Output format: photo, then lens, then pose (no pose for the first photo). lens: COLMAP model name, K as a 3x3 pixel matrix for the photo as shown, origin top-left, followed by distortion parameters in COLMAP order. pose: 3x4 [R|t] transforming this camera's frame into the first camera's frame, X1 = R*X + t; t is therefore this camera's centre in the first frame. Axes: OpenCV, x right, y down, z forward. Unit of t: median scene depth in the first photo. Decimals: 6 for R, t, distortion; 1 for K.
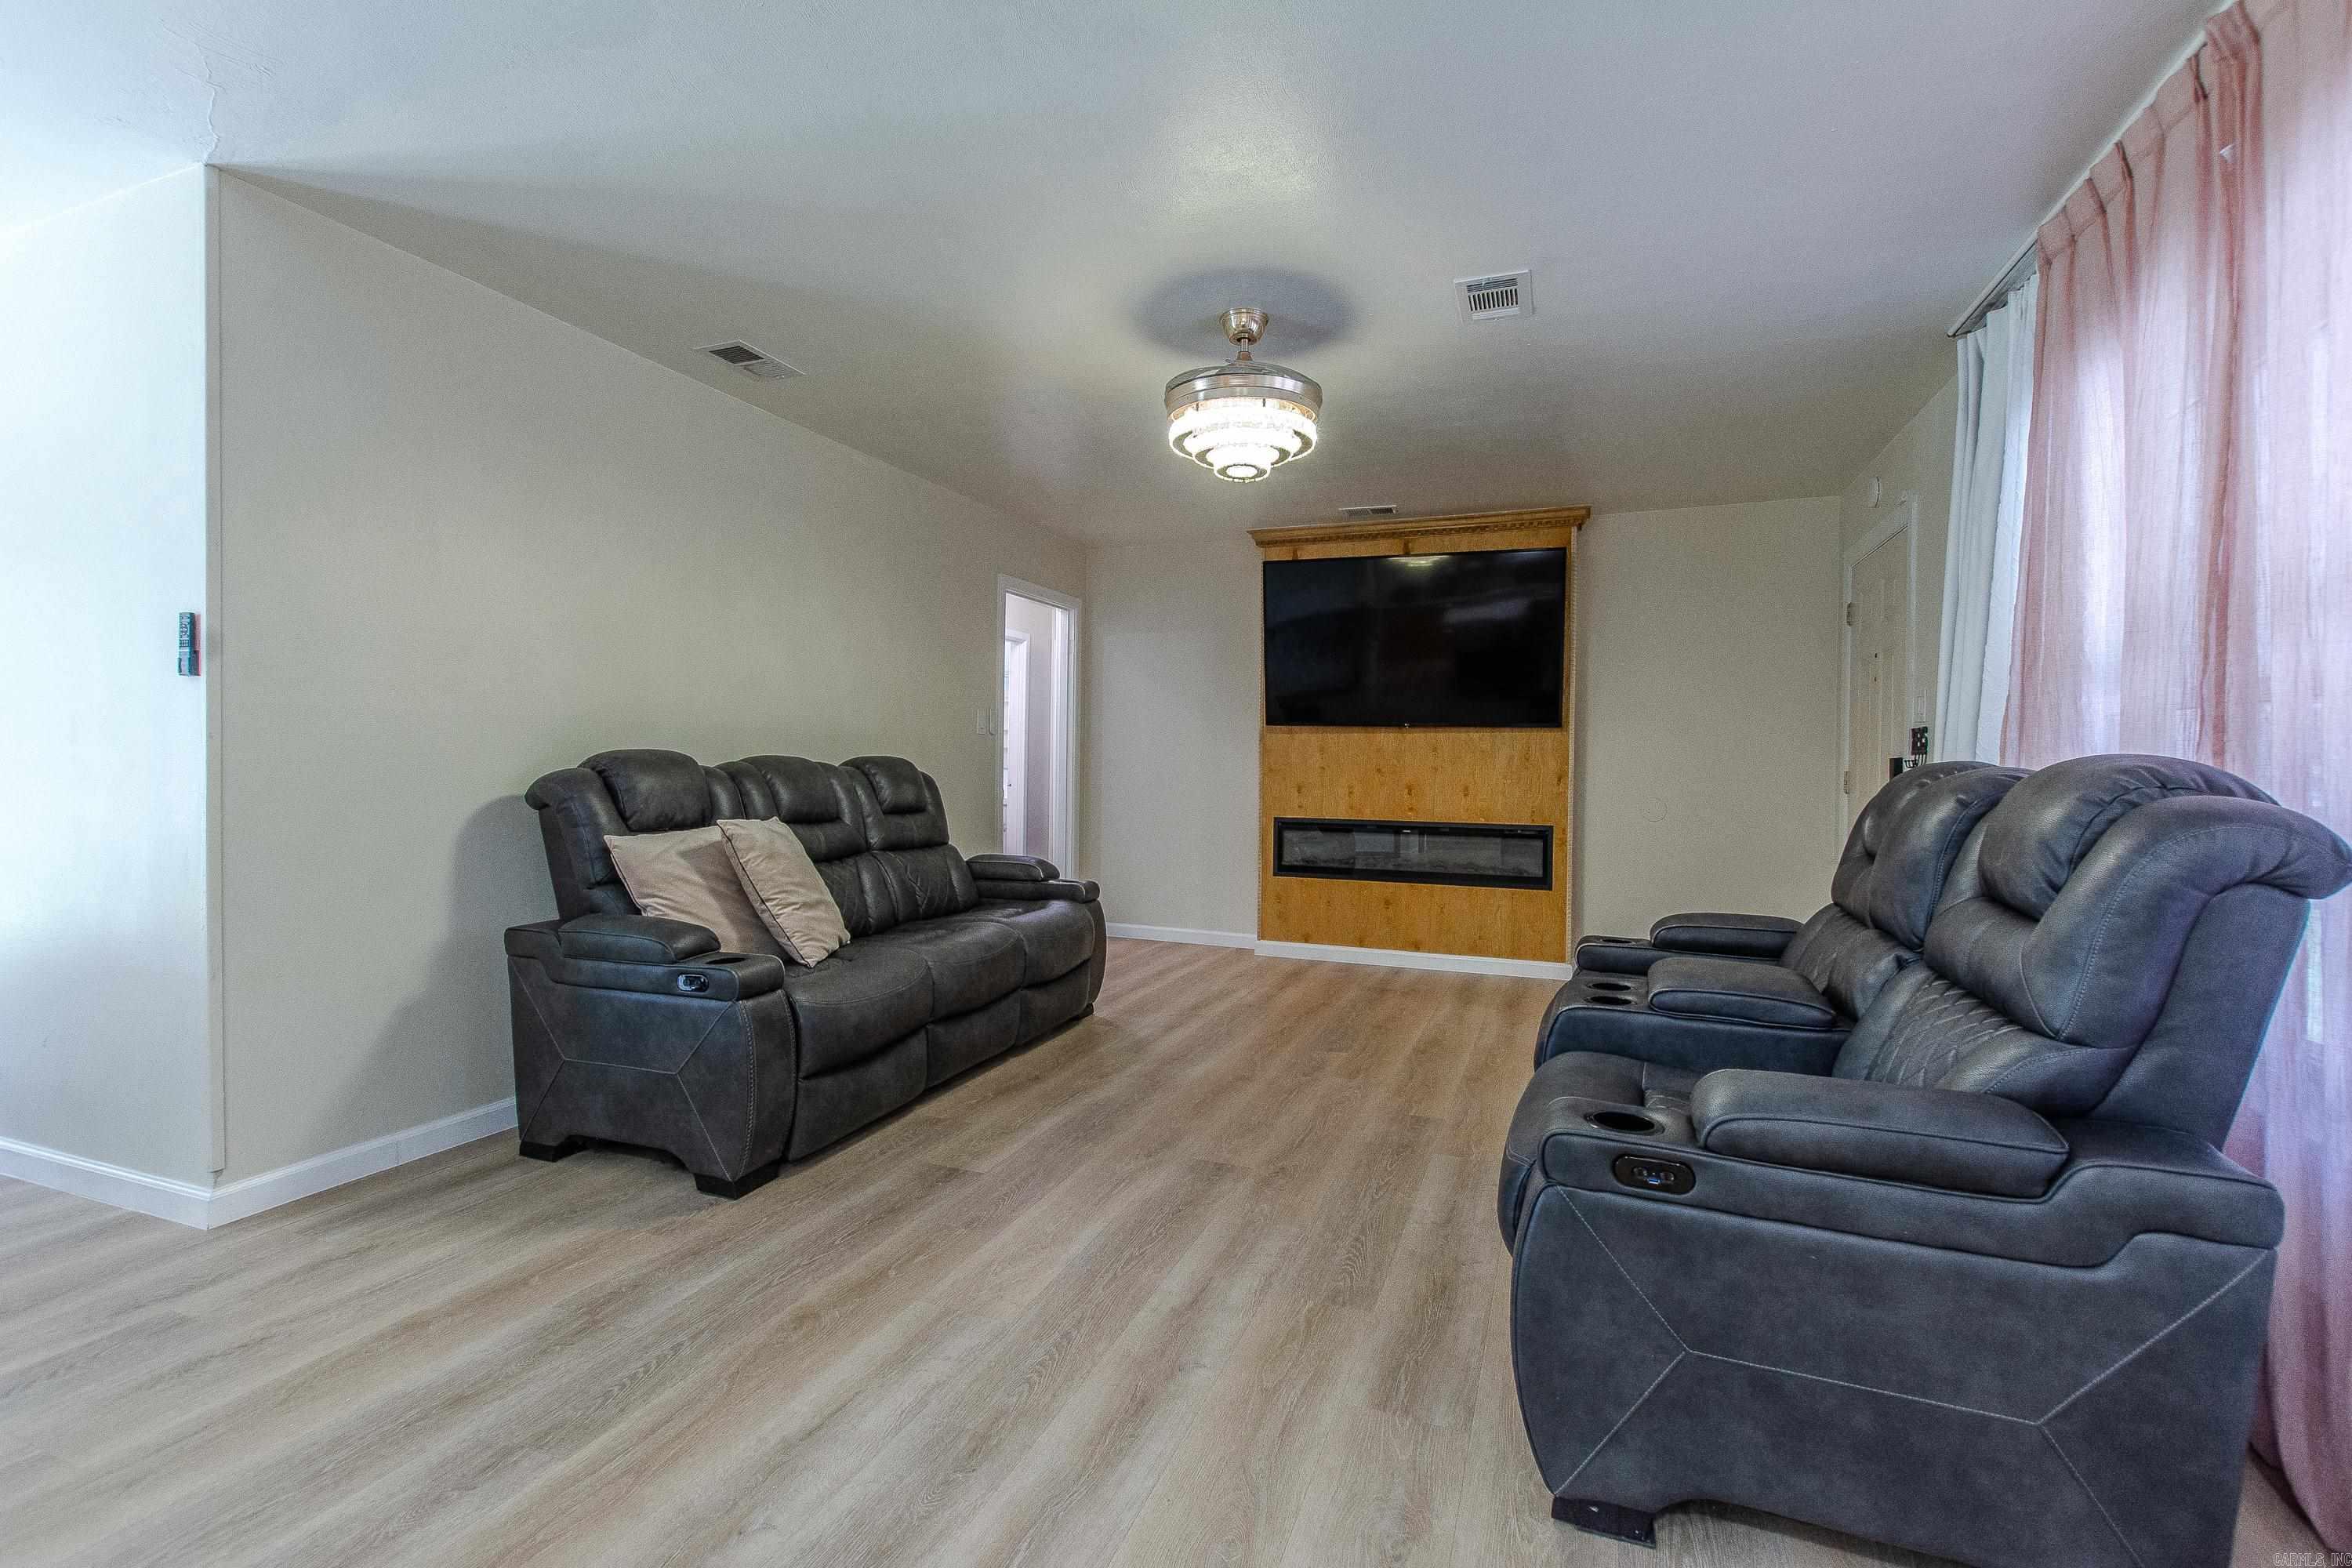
lens RADIAL K [[1012.5, 0, 1185.7], [0, 1012.5, 778.0], [0, 0, 1]] dist [-0.000194, -0.003158]
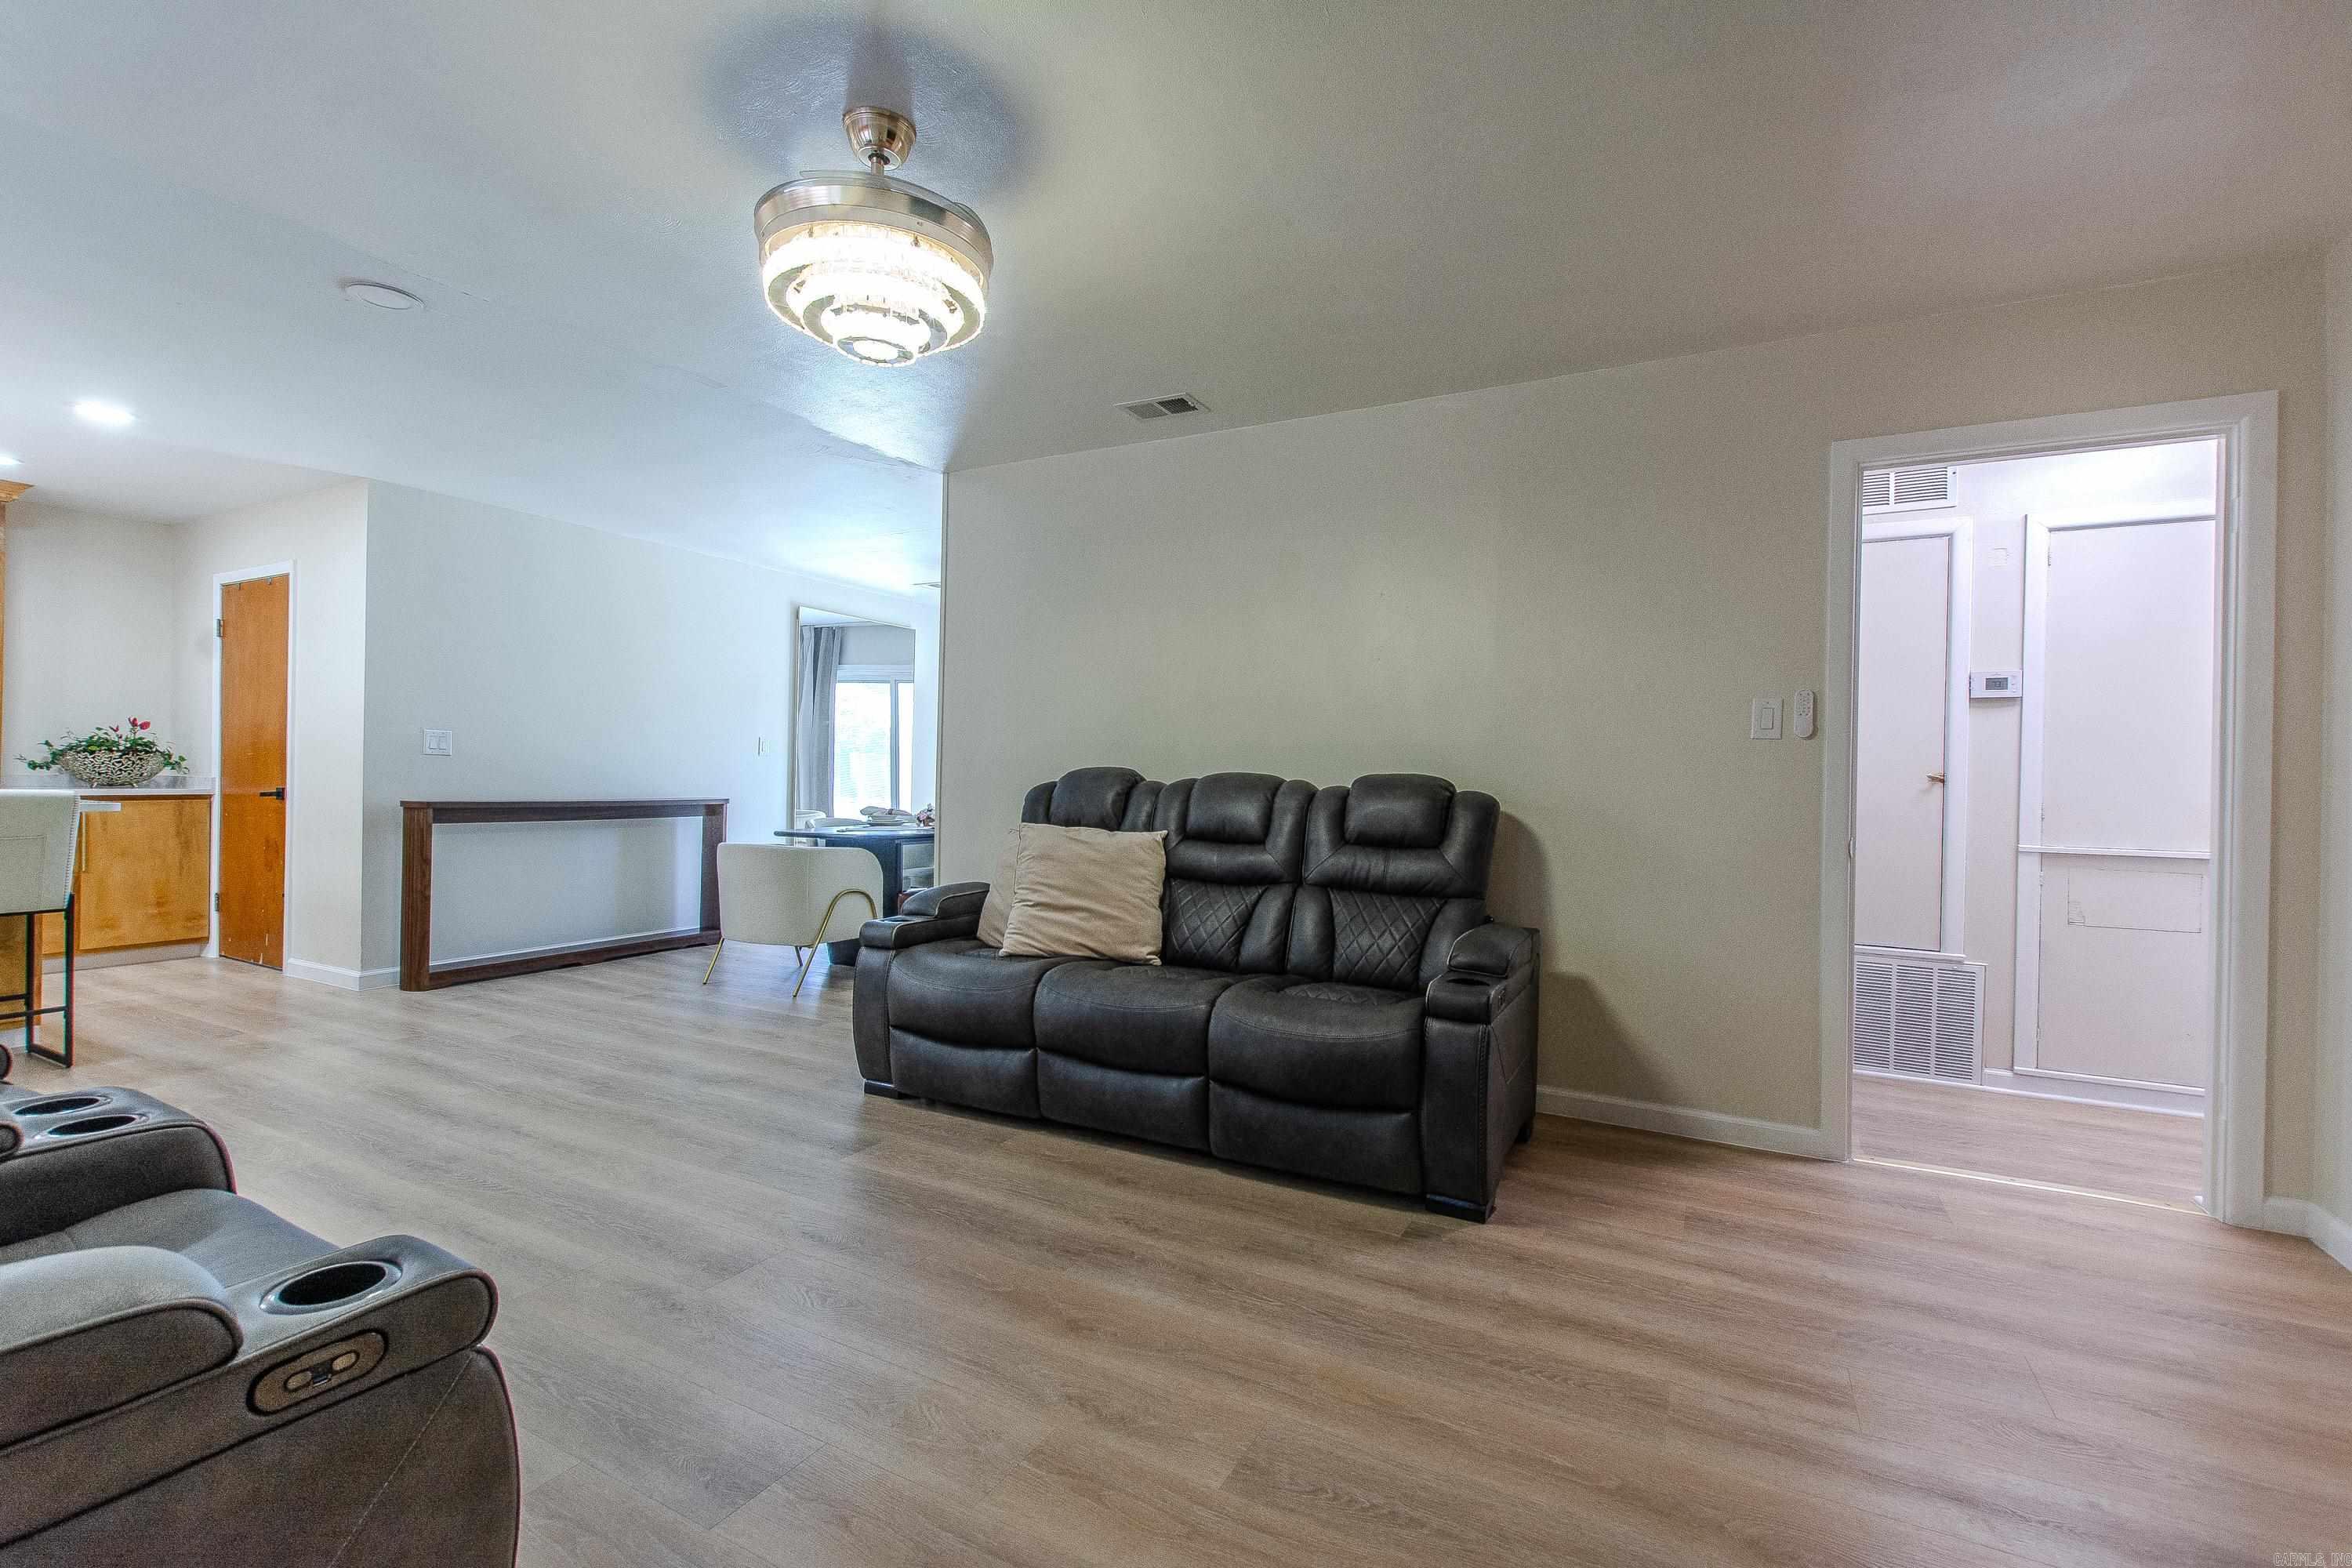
lens RADIAL K [[1012.5, 0, 1185.7], [0, 1012.5, 778.0], [0, 0, 1]] dist [-0.000194, -0.003158]
pose [[-0.108654, -0.008109, -0.994047, 0.635784], [-0.032438, 0.999463, -0.004608, -0.010451], [0.993550, 0.031744, -0.108858, 1.148198]]
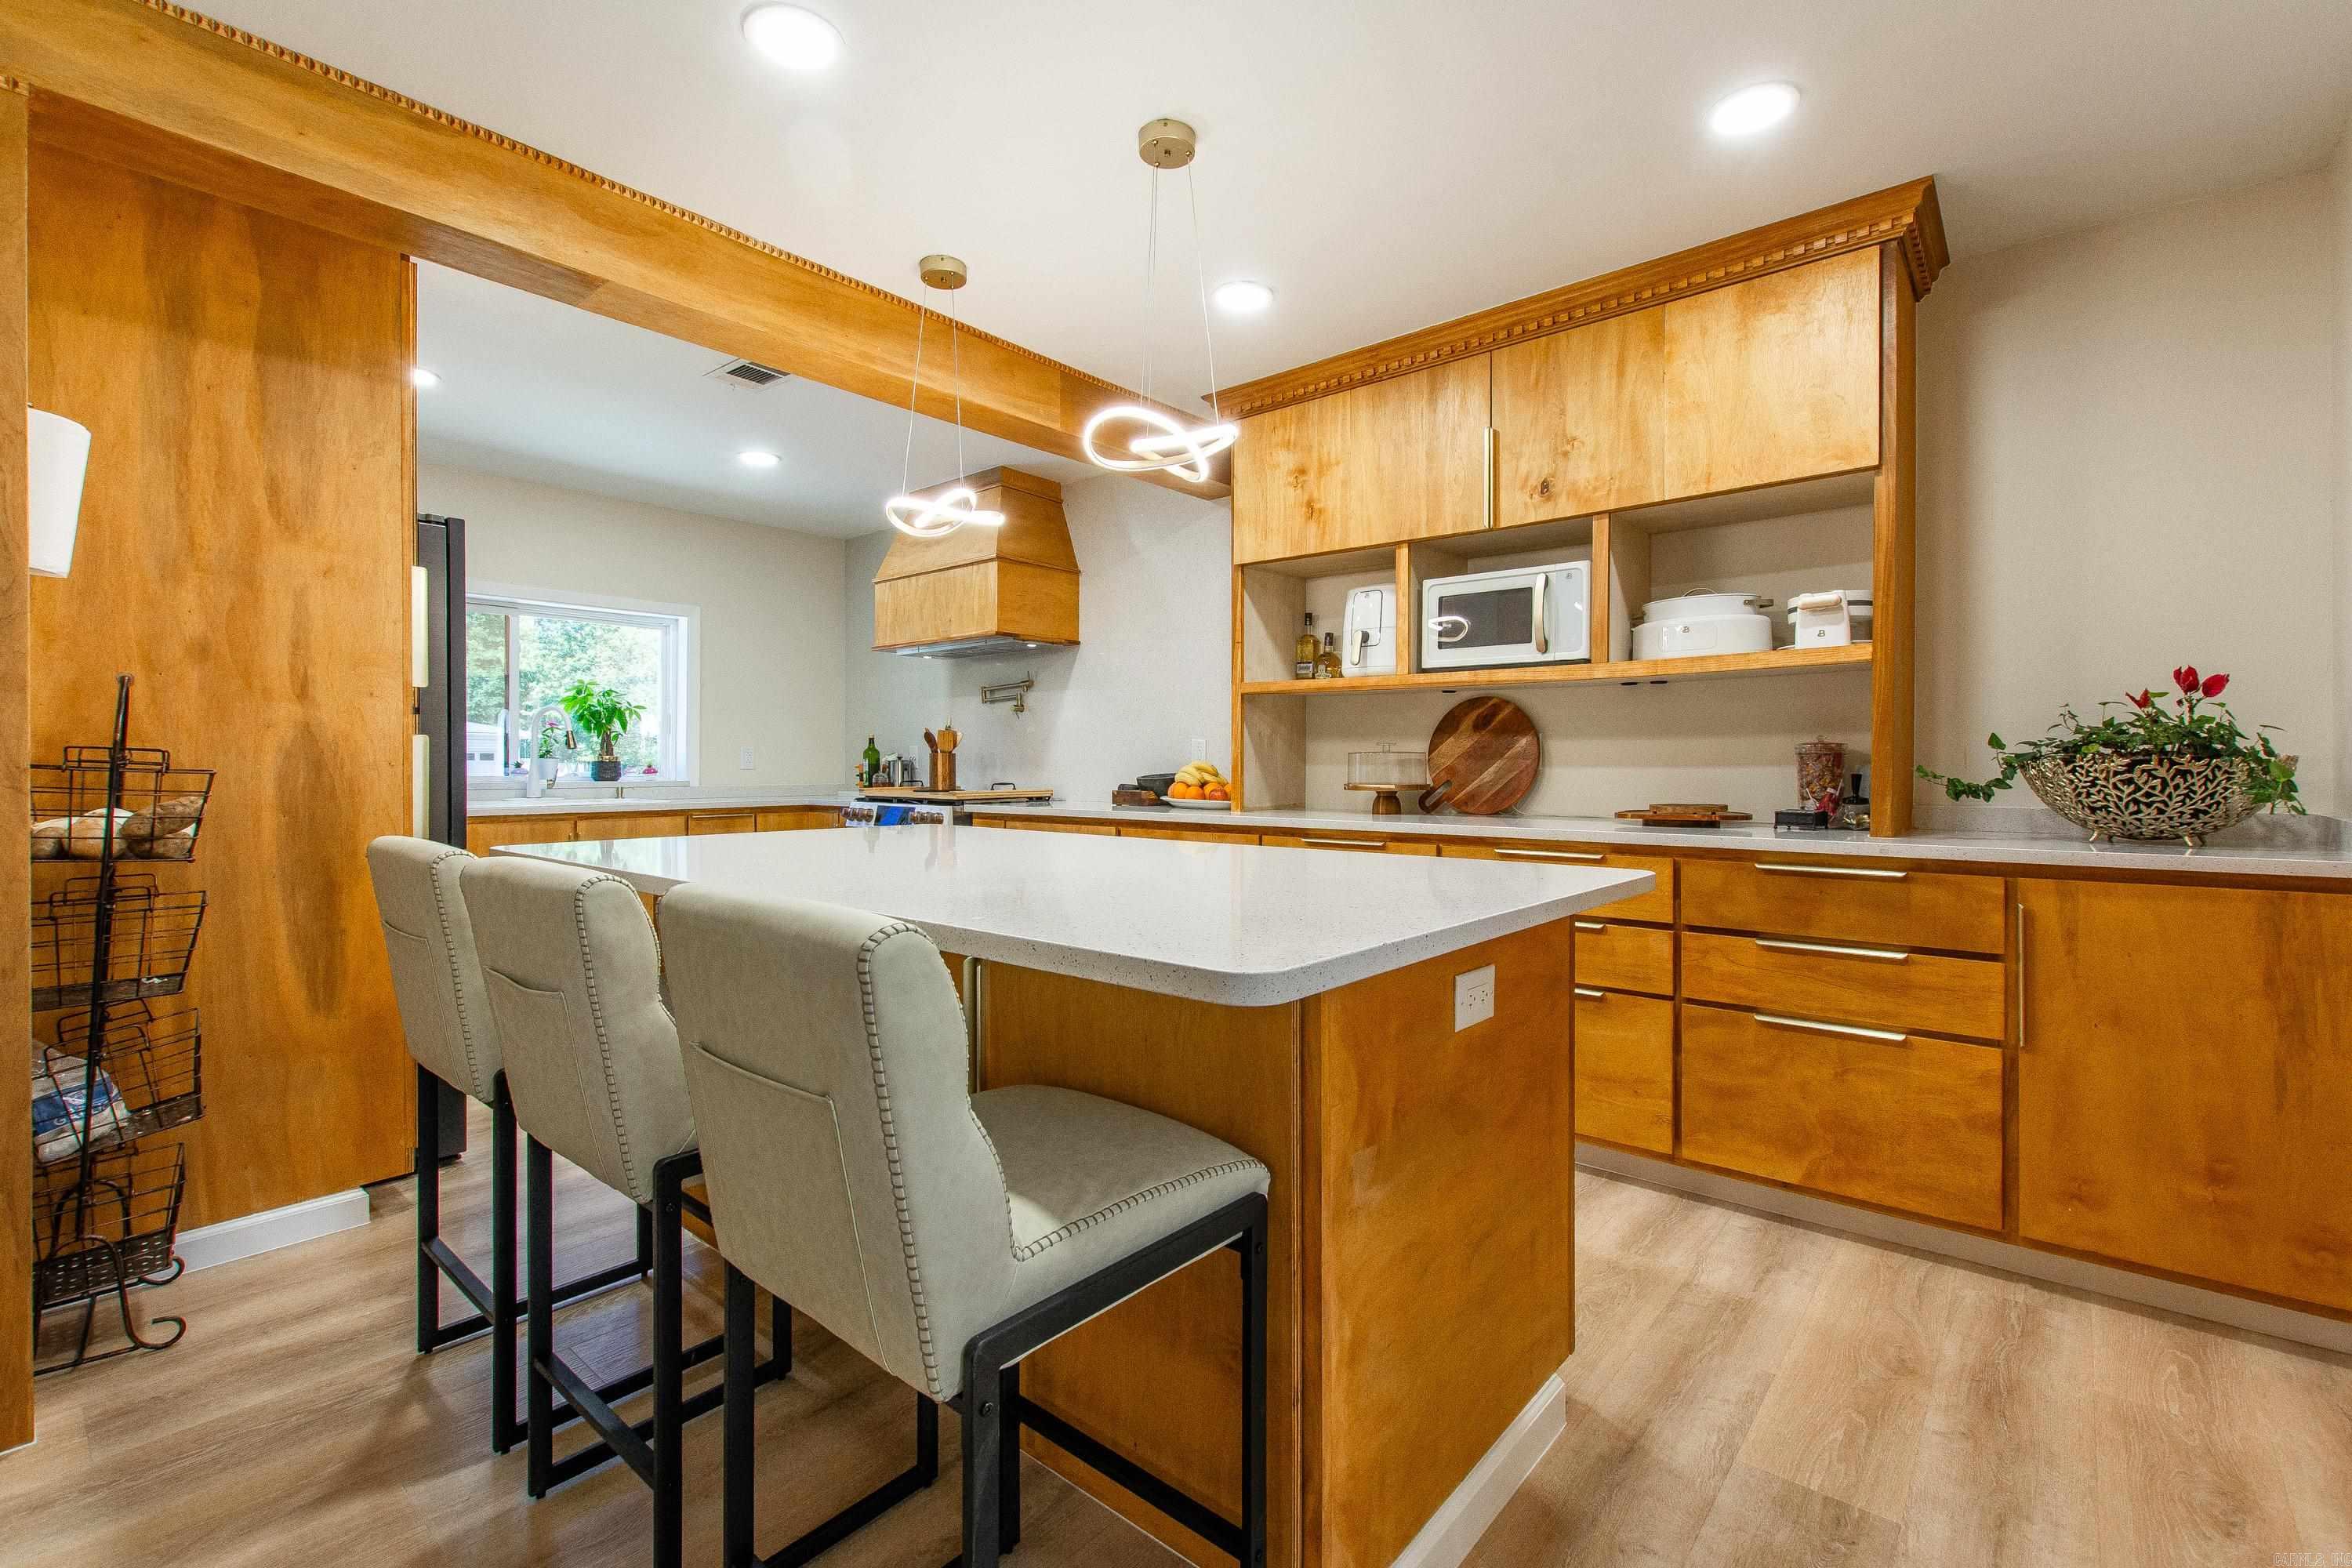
lens RADIAL K [[1033.9, 0, 1194.3], [0, 1033.9, 769.7], [0, 0, 1]] dist [-0.000289, -0.000135]
pose [[-0.945934, -0.011128, 0.324168, -0.390415], [-0.004346, 0.999756, 0.021638, -0.007306], [-0.324330, 0.019059, -0.945752, 0.130314]]
